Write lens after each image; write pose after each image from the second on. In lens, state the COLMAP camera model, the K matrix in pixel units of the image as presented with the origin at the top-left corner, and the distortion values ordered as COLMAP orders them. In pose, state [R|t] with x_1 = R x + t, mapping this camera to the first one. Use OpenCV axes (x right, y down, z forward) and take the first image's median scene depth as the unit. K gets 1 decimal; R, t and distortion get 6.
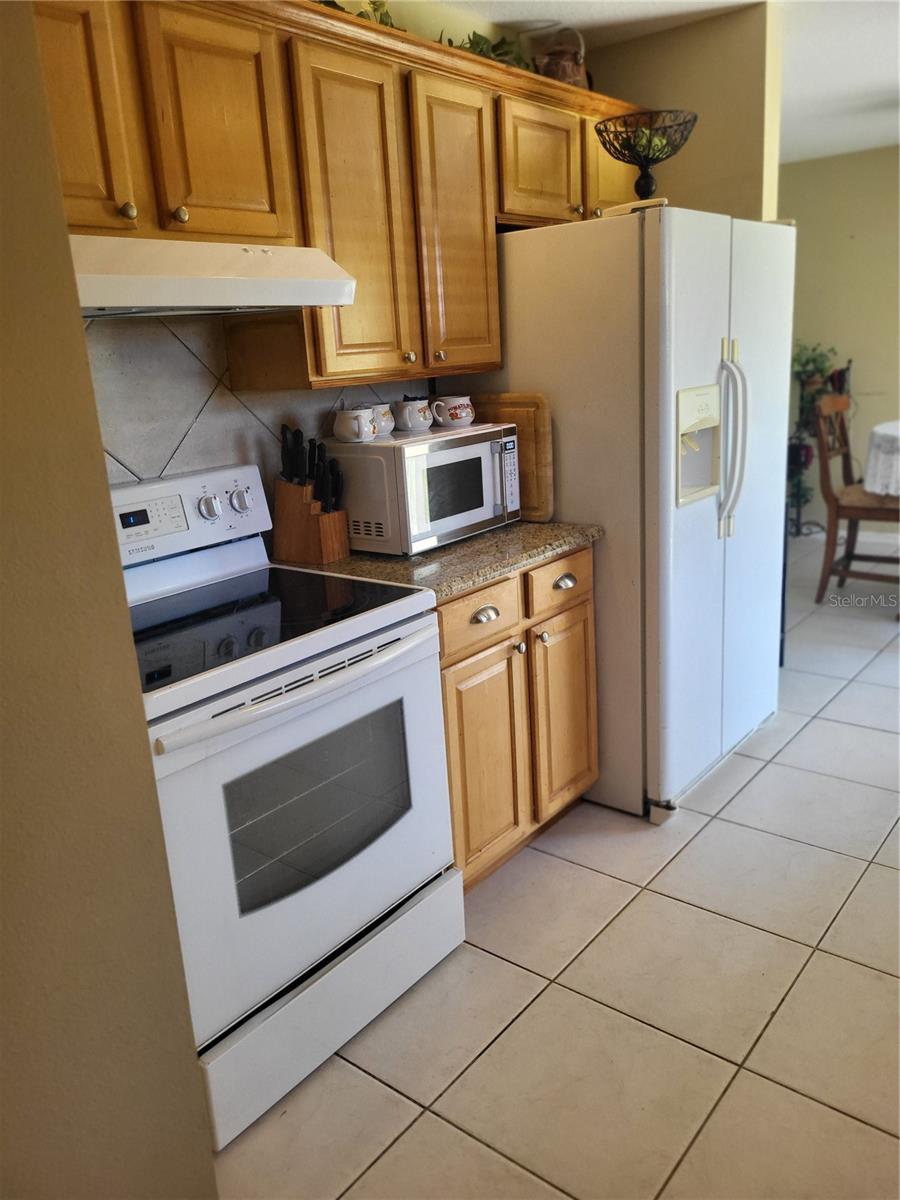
lens RADIAL K [[919.5, 0, 451.3], [0, 919.5, 591.0], [0, 0, 1]] dist [0.053275, -0.039593]
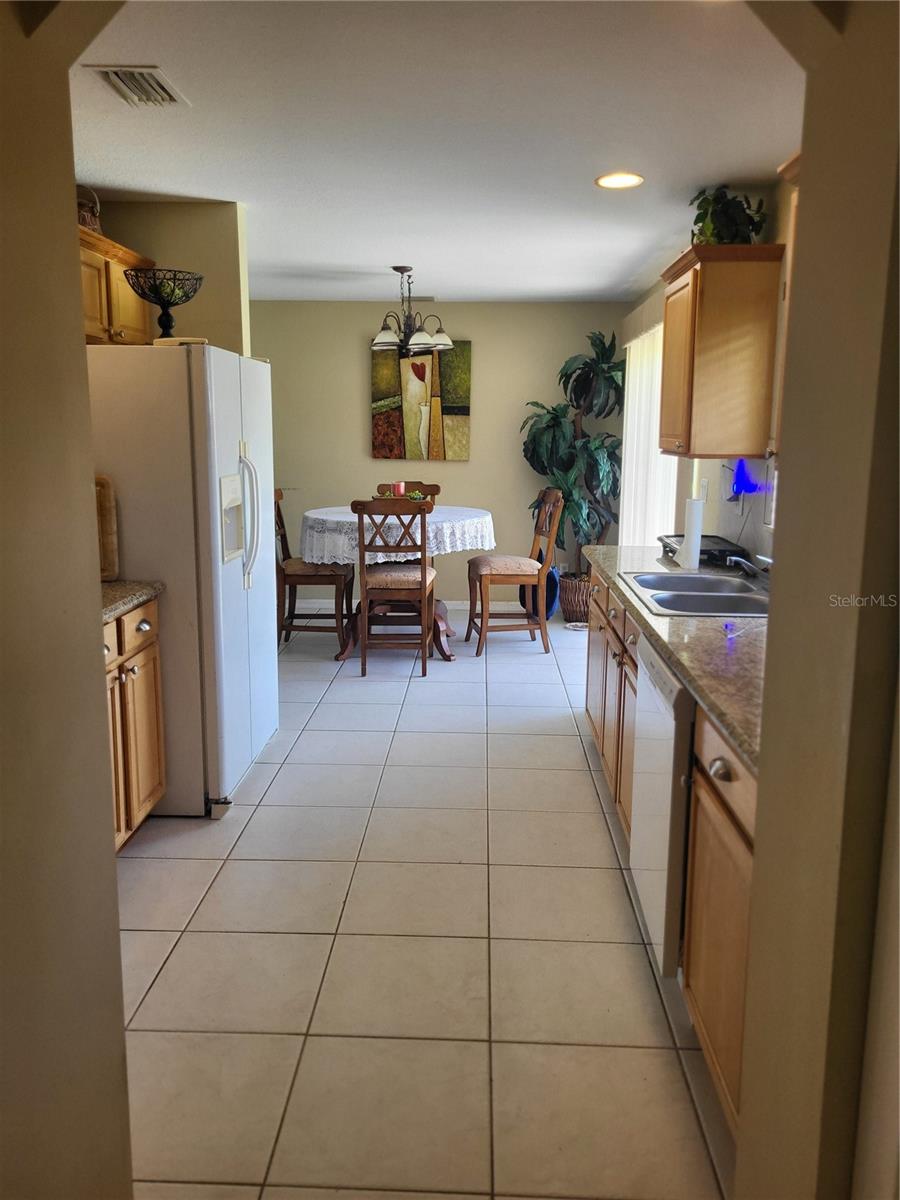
lens RADIAL K [[919.5, 0, 449.7], [0, 919.5, 596.6], [0, 0, 1]] dist [0.053275, -0.039593]
pose [[0.799031, -0.048279, 0.599349, -0.274680], [0.105681, 0.992531, -0.060939, 0.066729], [-0.591931, 0.112031, 0.798165, -0.227737]]
